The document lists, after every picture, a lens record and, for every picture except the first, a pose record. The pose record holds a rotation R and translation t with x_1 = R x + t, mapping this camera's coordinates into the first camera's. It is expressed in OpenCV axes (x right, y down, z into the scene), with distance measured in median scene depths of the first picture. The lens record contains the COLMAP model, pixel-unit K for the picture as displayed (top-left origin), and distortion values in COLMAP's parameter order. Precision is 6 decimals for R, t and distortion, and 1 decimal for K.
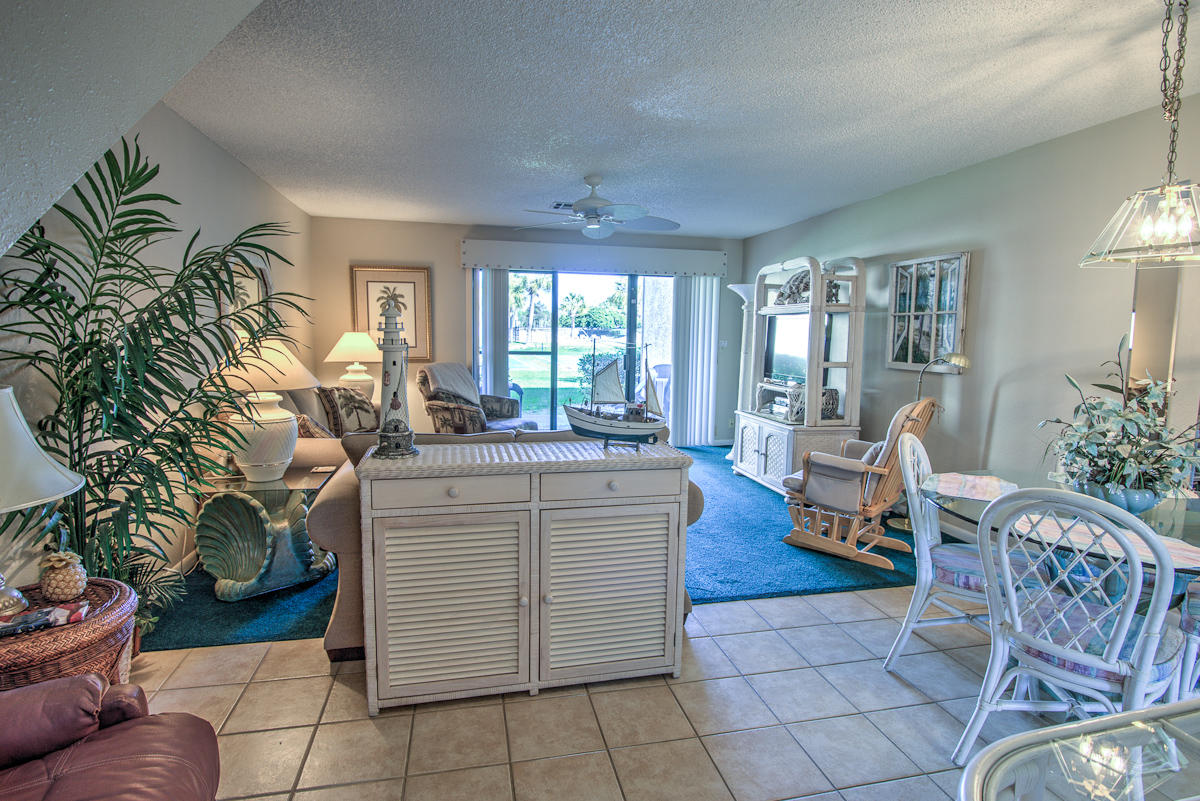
lens RADIAL K [[591.7, 0, 604.9], [0, 591.7, 400.5], [0, 0, 1]] dist [-0.025293, 0.001908]
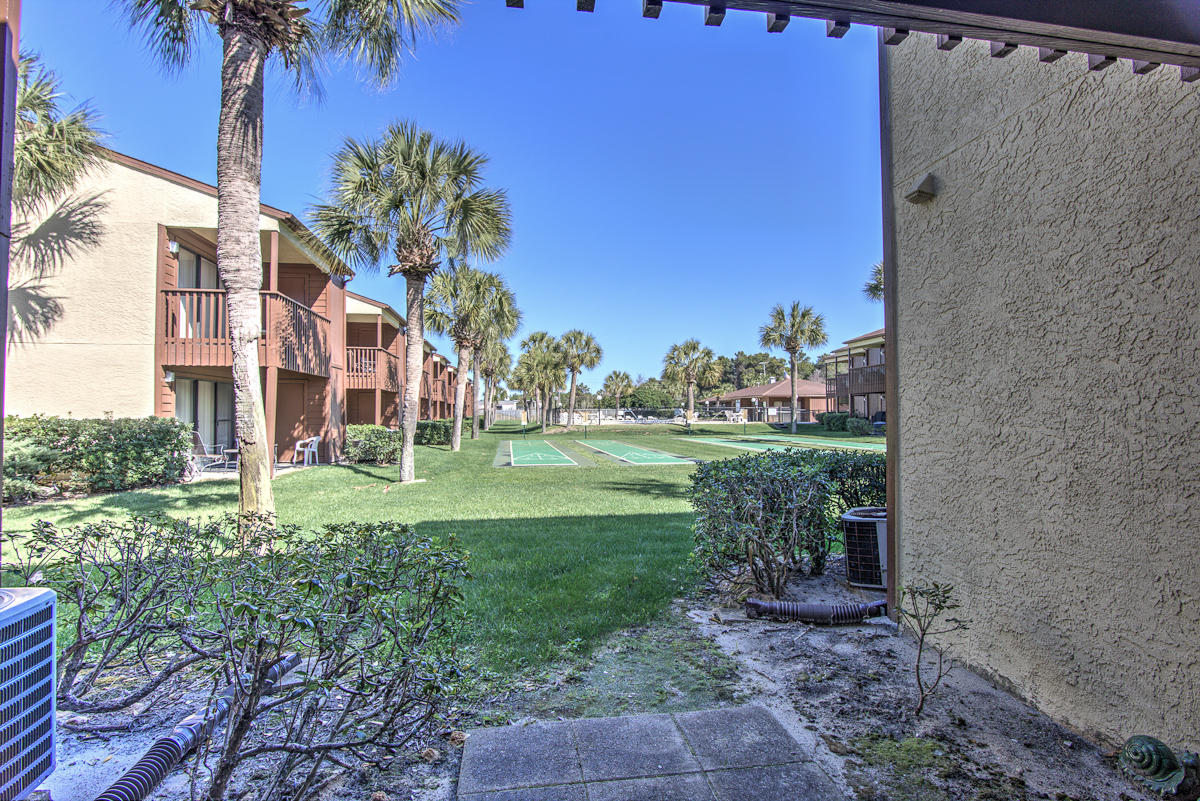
lens RADIAL K [[591.7, 0, 604.1], [0, 591.7, 400.9], [0, 0, 1]] dist [-0.025293, 0.001908]
pose [[0.997476, -0.017705, -0.068758, -0.167732], [0.008201, 0.990658, -0.136123, -0.138029], [0.070526, 0.135216, 0.988303, 1.268843]]
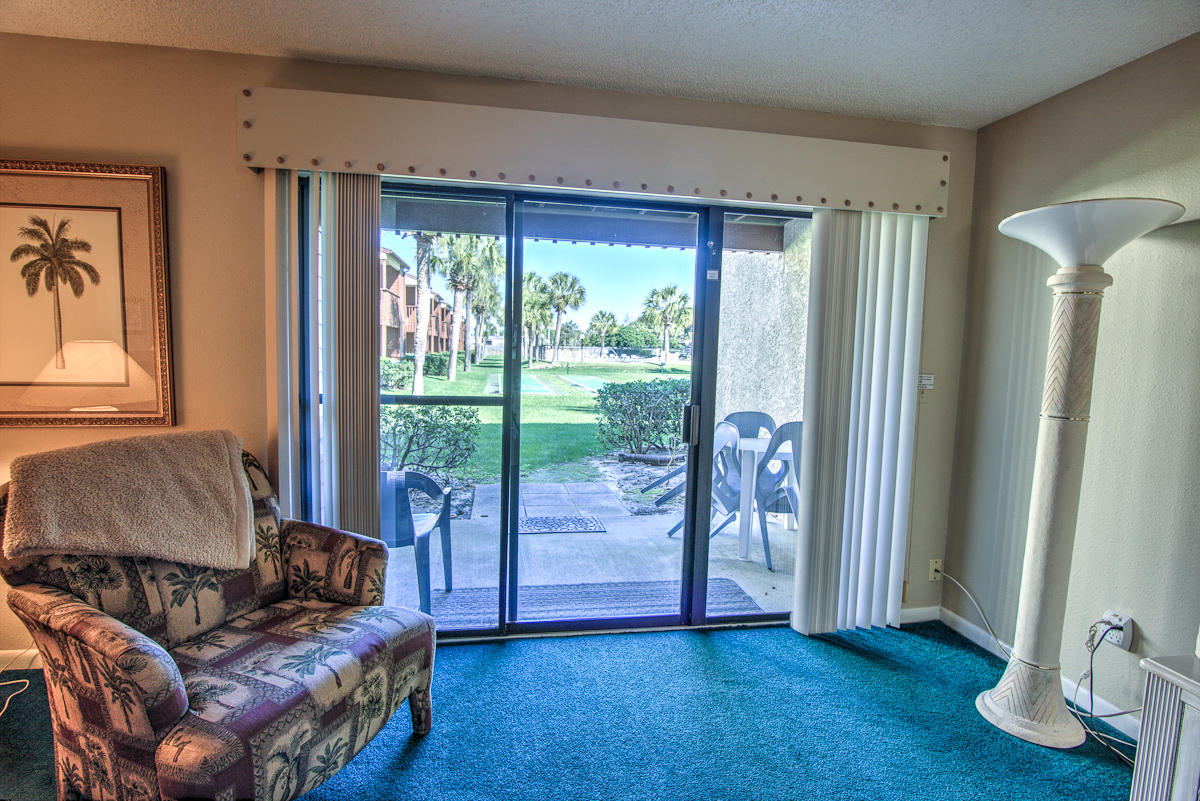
lens RADIAL K [[591.7, 0, 601.3], [0, 591.7, 403.2], [0, 0, 1]] dist [-0.025293, 0.001908]
pose [[0.998290, 0.015870, -0.056258, -0.002881], [-0.017435, 0.999471, -0.027442, -0.067536], [0.055793, 0.028376, 0.998039, 0.593505]]
